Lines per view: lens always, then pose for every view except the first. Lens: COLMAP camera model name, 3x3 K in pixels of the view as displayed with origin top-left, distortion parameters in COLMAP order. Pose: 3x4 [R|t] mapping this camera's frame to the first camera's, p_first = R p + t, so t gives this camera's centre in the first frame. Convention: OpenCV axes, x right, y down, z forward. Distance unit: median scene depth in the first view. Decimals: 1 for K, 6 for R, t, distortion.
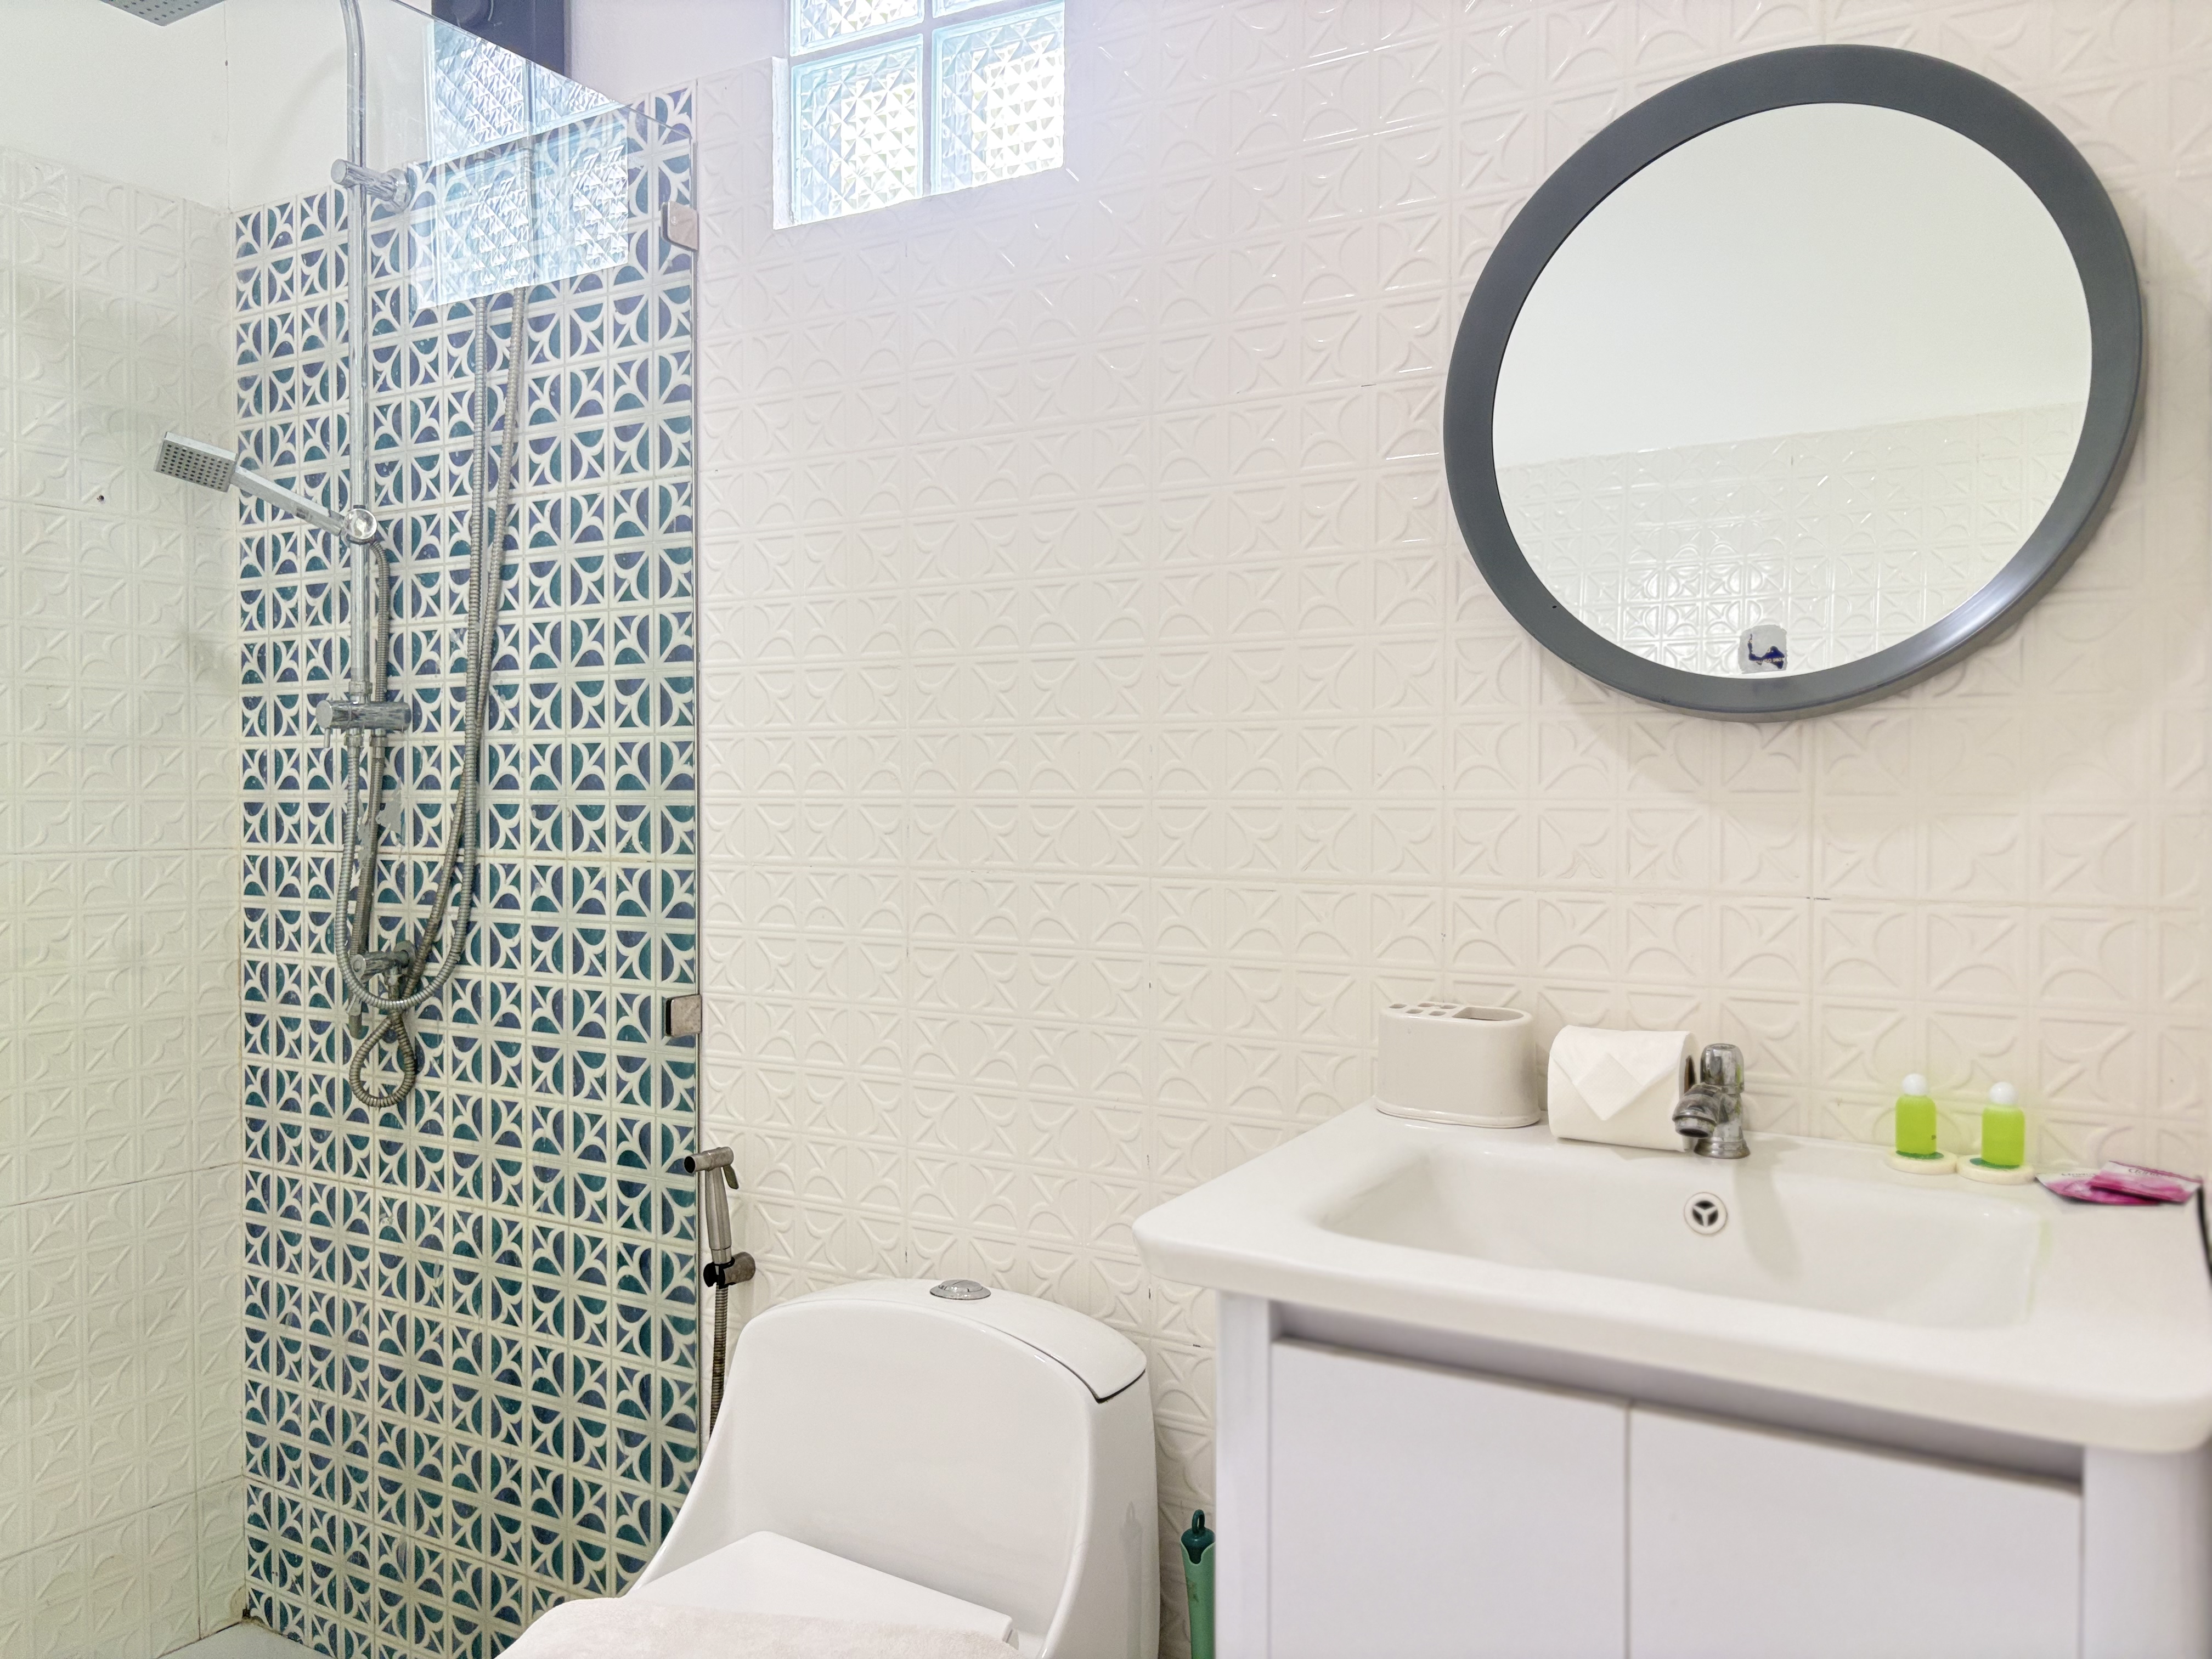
lens RADIAL K [[1682.1, 0, 1105.5], [0, 1682.1, 825.5], [0, 0, 1]] dist [-0.000442, 0.037892]
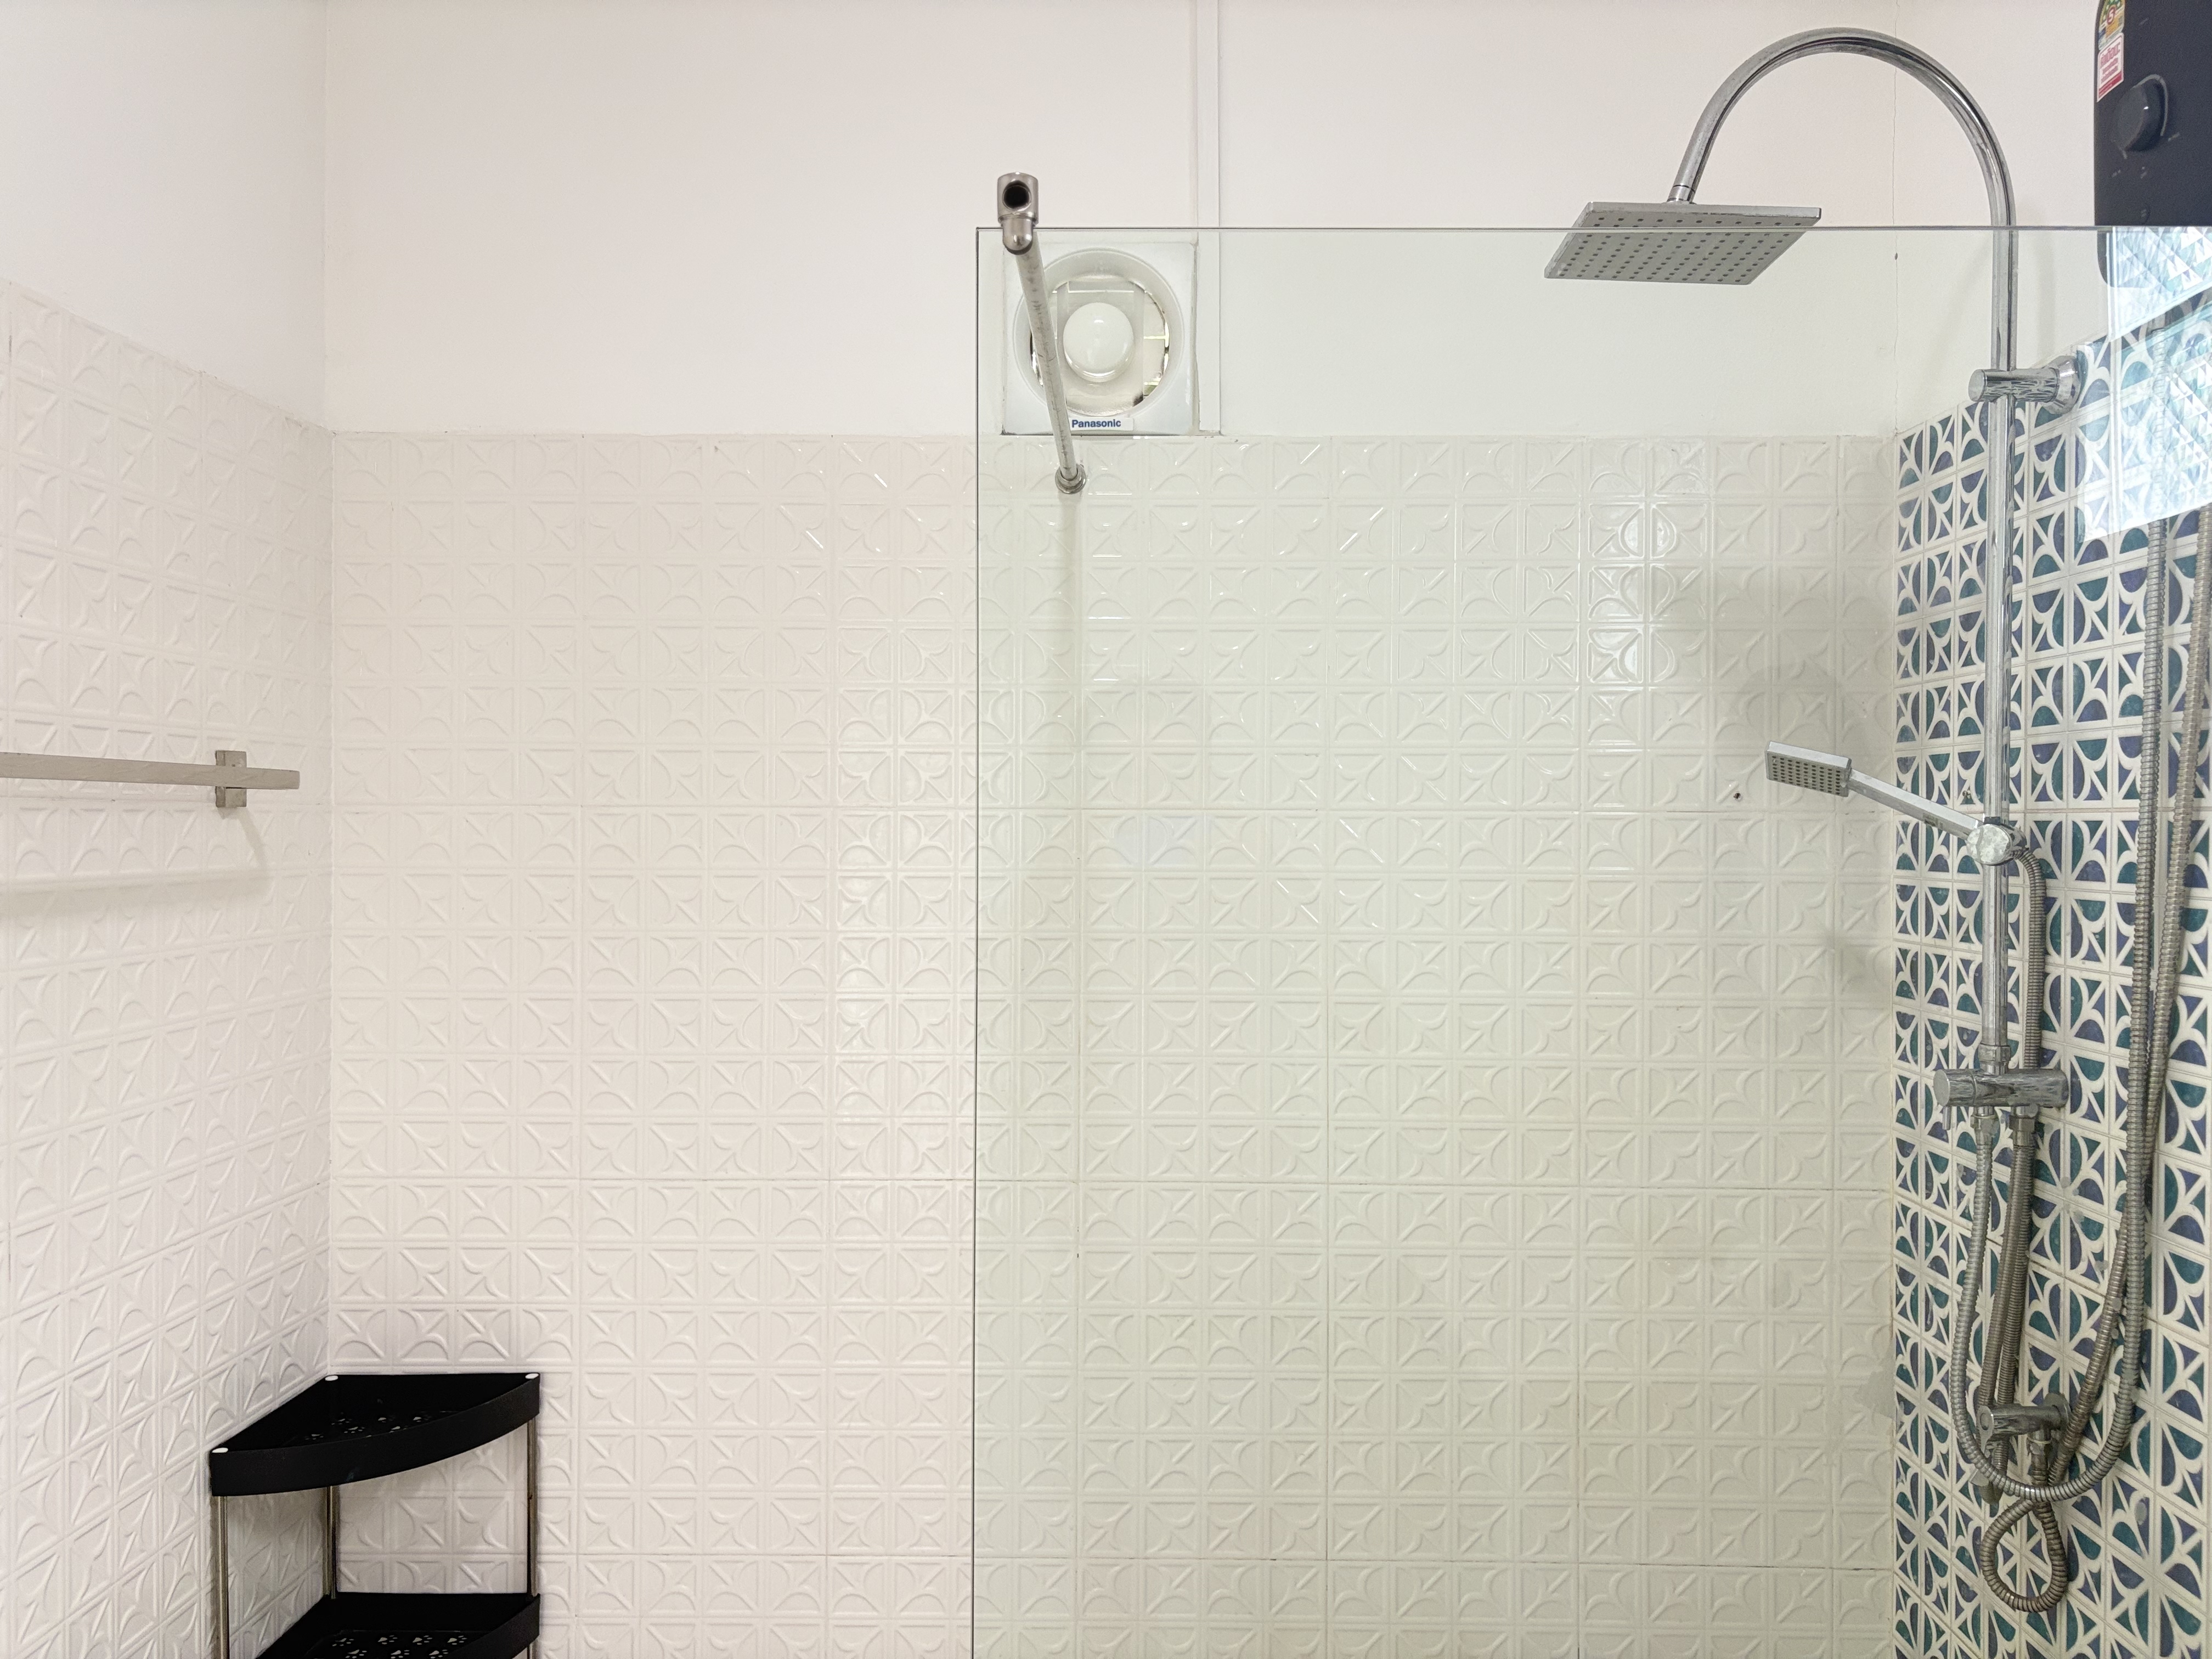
lens RADIAL K [[1673.7, 0, 1125.9], [0, 1673.7, 828.7], [0, 0, 1]] dist [0.040026, -0.048391]
pose [[0.507096, 0.003368, -0.861883, 0.013018], [-0.020755, 0.999750, -0.008305, -0.167500], [0.861640, 0.022100, 0.507039, 0.274689]]
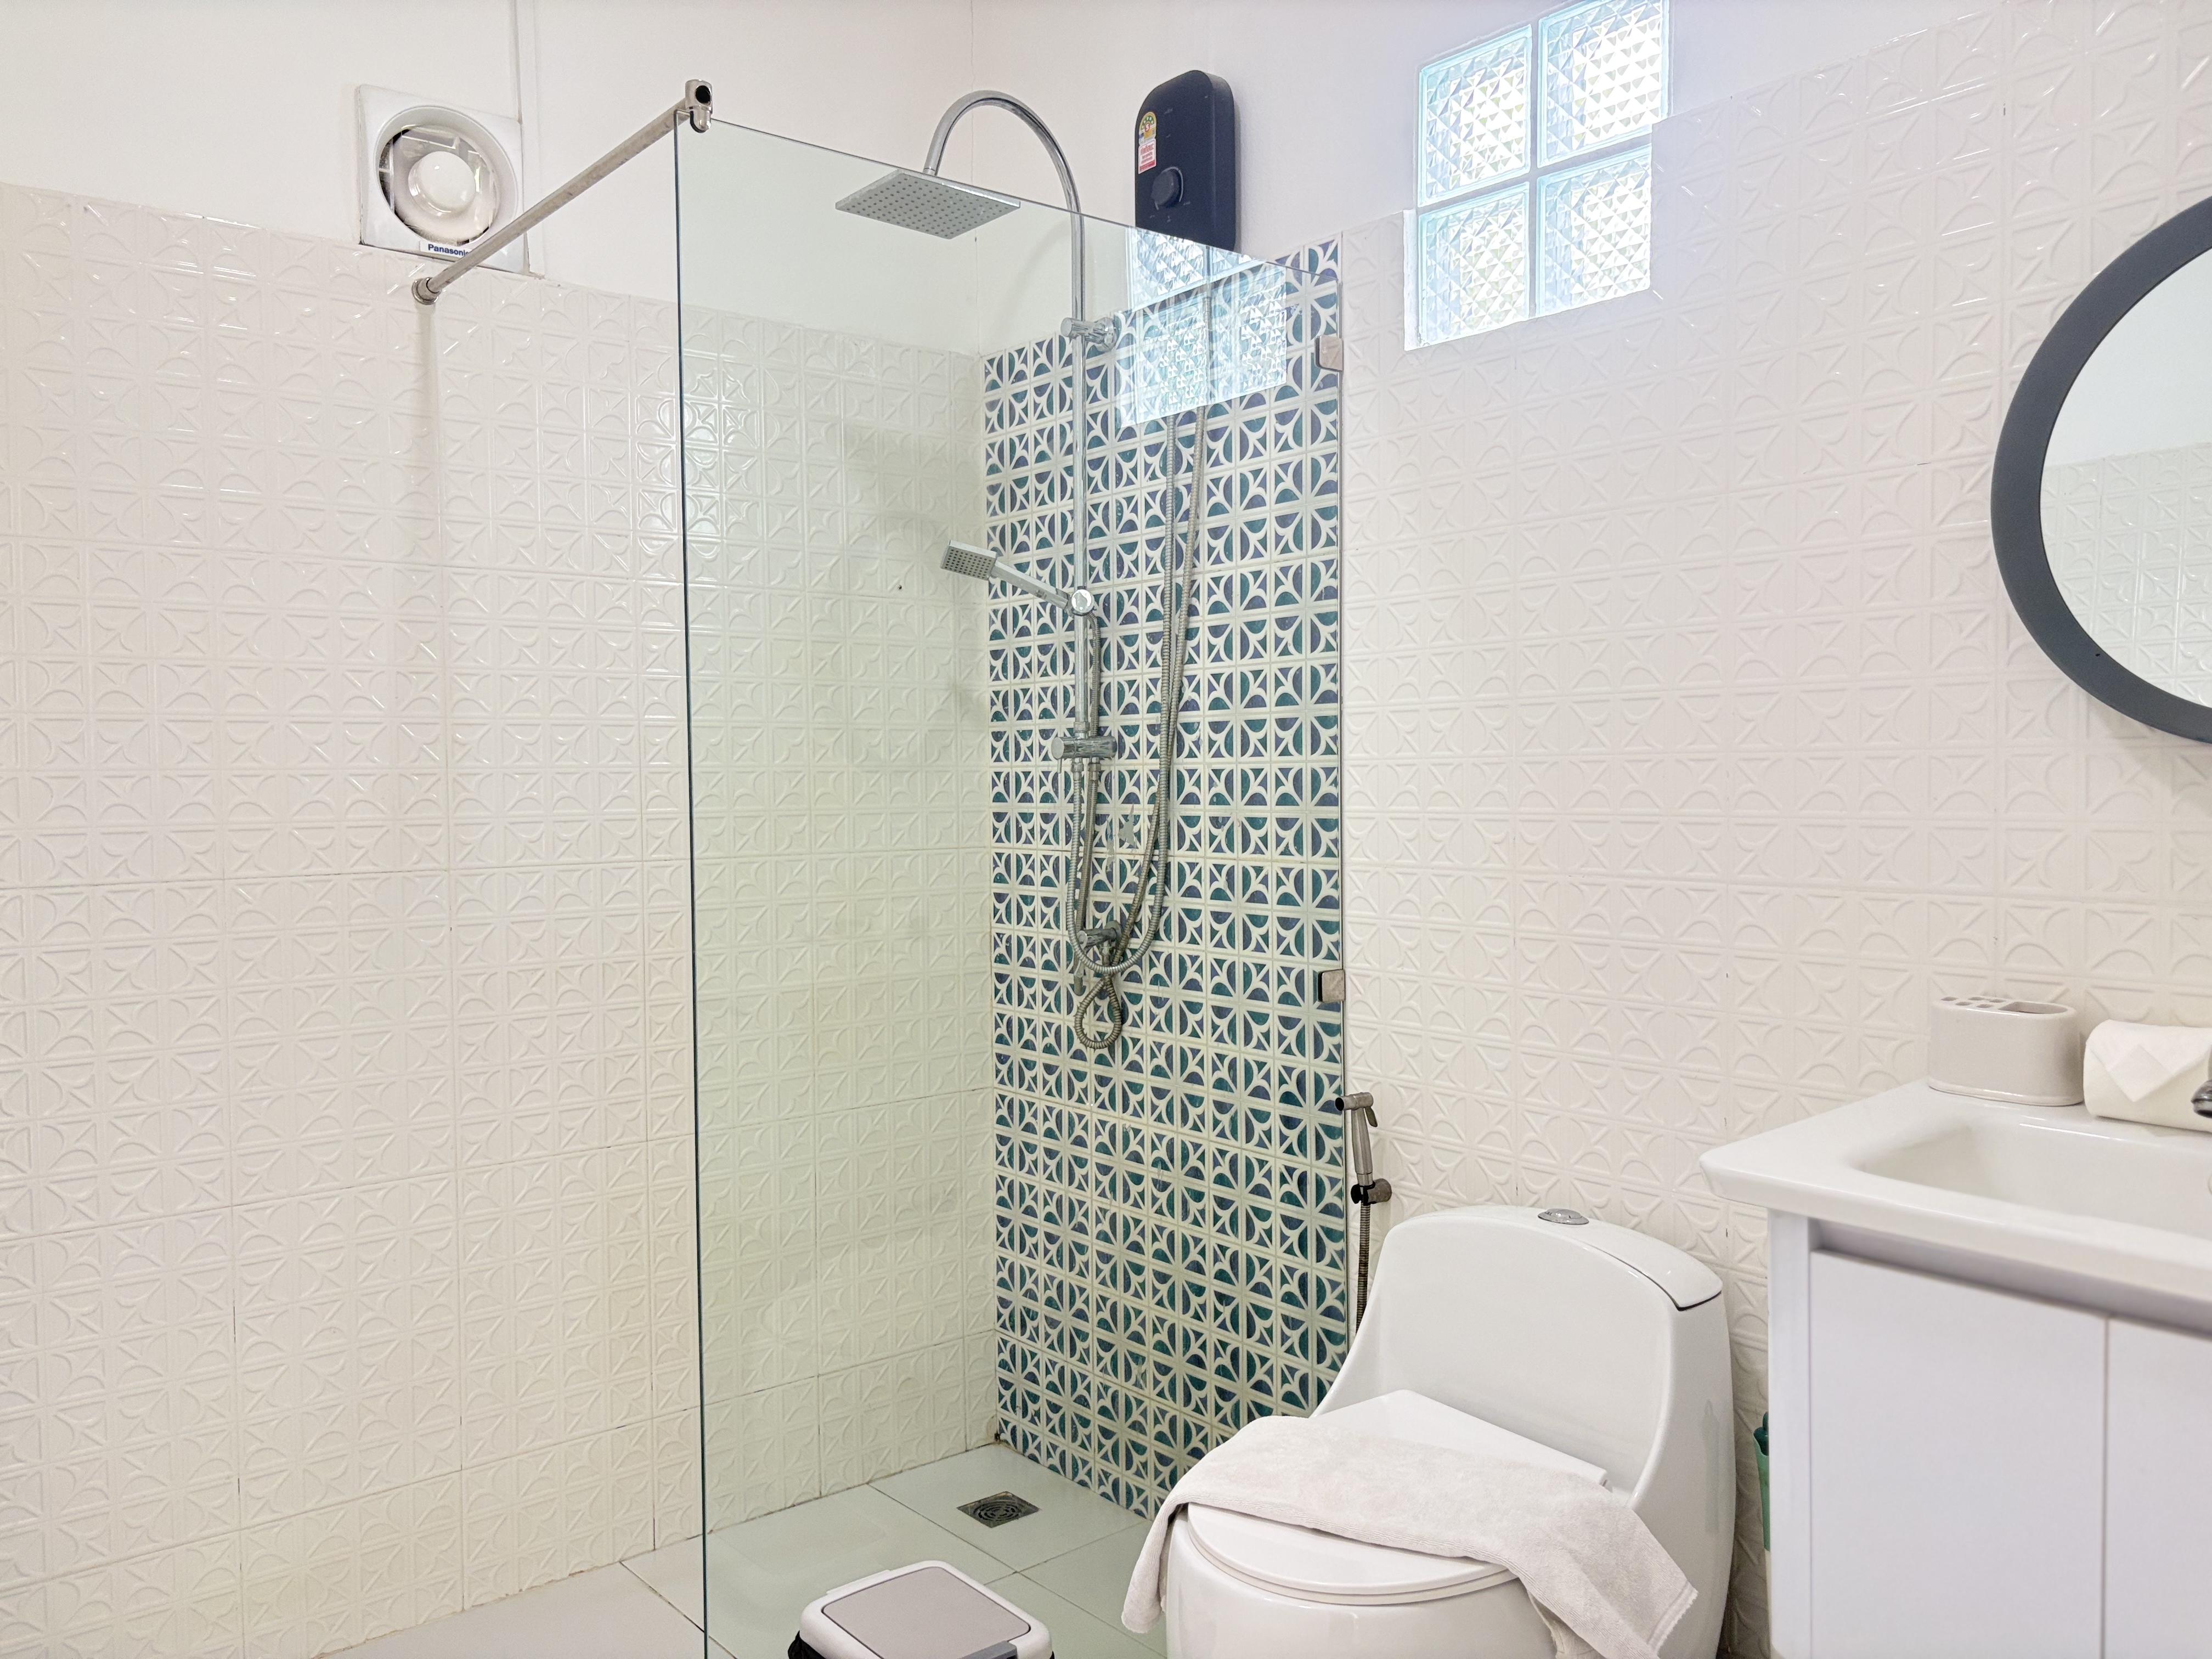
lens RADIAL K [[1673.1, 0, 1106.2], [0, 1673.1, 834.3], [0, 0, 1]] dist [0.152070, -0.277512]
pose [[0.938741, 0.000392, -0.344622, 0.021106], [0.005984, 0.999830, 0.017437, -0.020720], [0.344570, -0.018431, 0.938580, -0.208820]]
